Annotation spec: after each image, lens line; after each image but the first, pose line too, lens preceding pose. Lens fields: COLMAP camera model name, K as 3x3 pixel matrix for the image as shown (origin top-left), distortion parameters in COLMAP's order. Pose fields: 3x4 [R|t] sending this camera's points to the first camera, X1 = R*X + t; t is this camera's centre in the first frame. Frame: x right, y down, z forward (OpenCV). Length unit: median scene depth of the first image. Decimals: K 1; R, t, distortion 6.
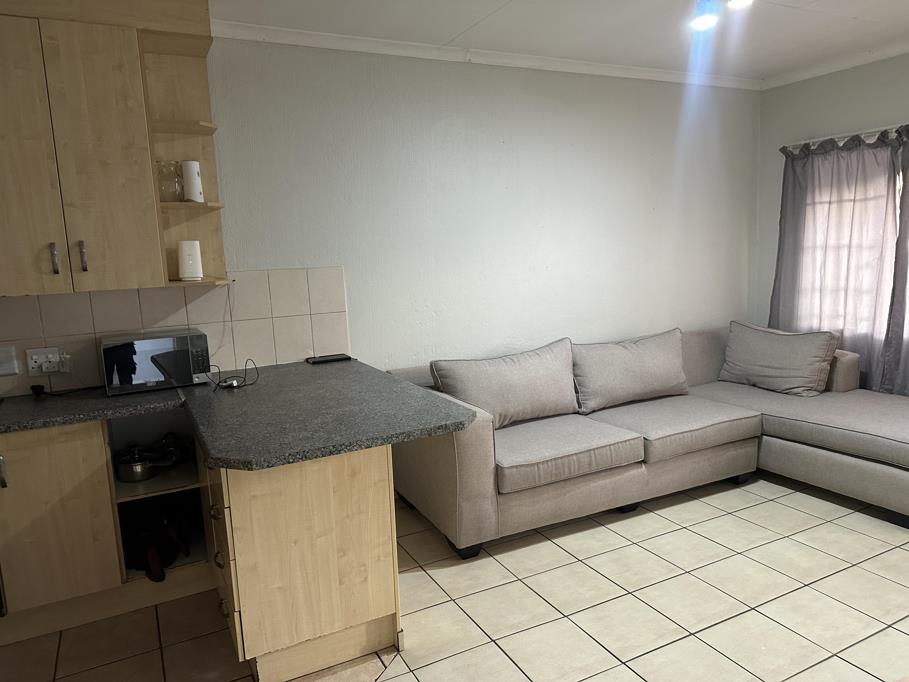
lens RADIAL K [[633.8, 0, 456.9], [0, 633.8, 334.4], [0, 0, 1]] dist [0.008964, -0.012761]
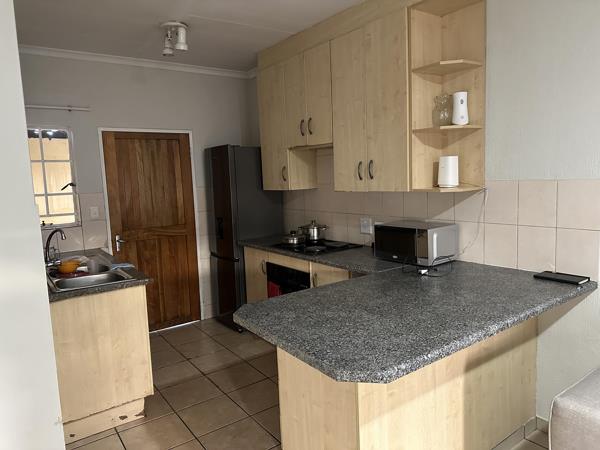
lens RADIAL K [[409.8, 0, 298.7], [0, 409.8, 217.3], [0, 0, 1]] dist [0.083675, -0.093936]
pose [[0.133076, 0.132920, -0.982152, 0.379241], [-0.096763, 0.987974, 0.120597, -0.097671], [0.986371, 0.078988, 0.144337, 0.594337]]
